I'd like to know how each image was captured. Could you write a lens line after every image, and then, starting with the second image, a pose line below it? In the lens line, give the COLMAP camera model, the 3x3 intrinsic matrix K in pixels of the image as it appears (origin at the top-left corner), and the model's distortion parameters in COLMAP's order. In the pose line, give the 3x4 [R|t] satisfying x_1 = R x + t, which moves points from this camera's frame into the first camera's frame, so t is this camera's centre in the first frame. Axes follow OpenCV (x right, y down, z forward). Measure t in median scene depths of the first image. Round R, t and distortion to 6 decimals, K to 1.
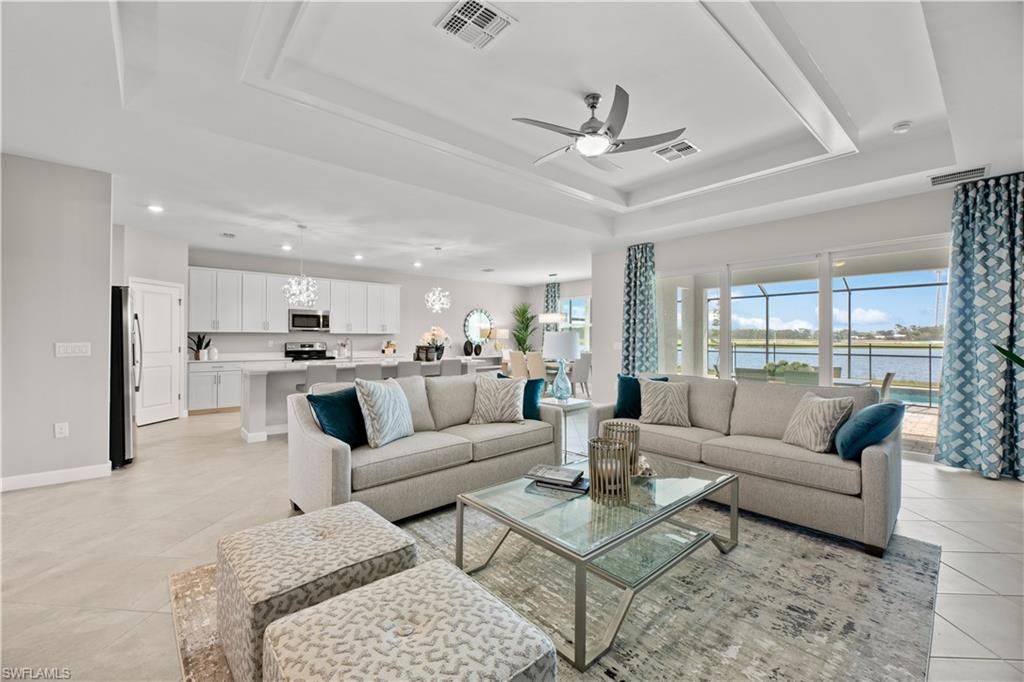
lens RADIAL K [[413.5, 0, 502.4], [0, 413.5, 333.2], [0, 0, 1]] dist [-0.001812, -0.002929]
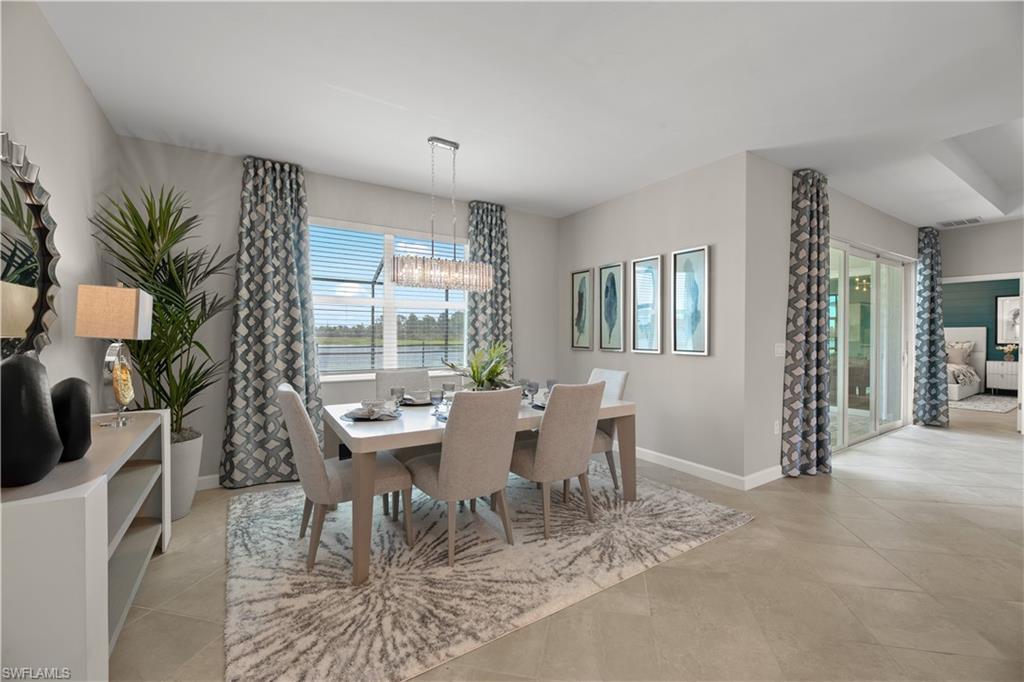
lens RADIAL K [[413.5, 0, 513.6], [0, 413.5, 337.5], [0, 0, 1]] dist [-0.001812, -0.002929]
pose [[0.115318, -0.006999, 0.993304, -0.267313], [-0.012701, 0.999883, 0.008520, 0.014290], [-0.993247, -0.013599, 0.115215, 1.265792]]
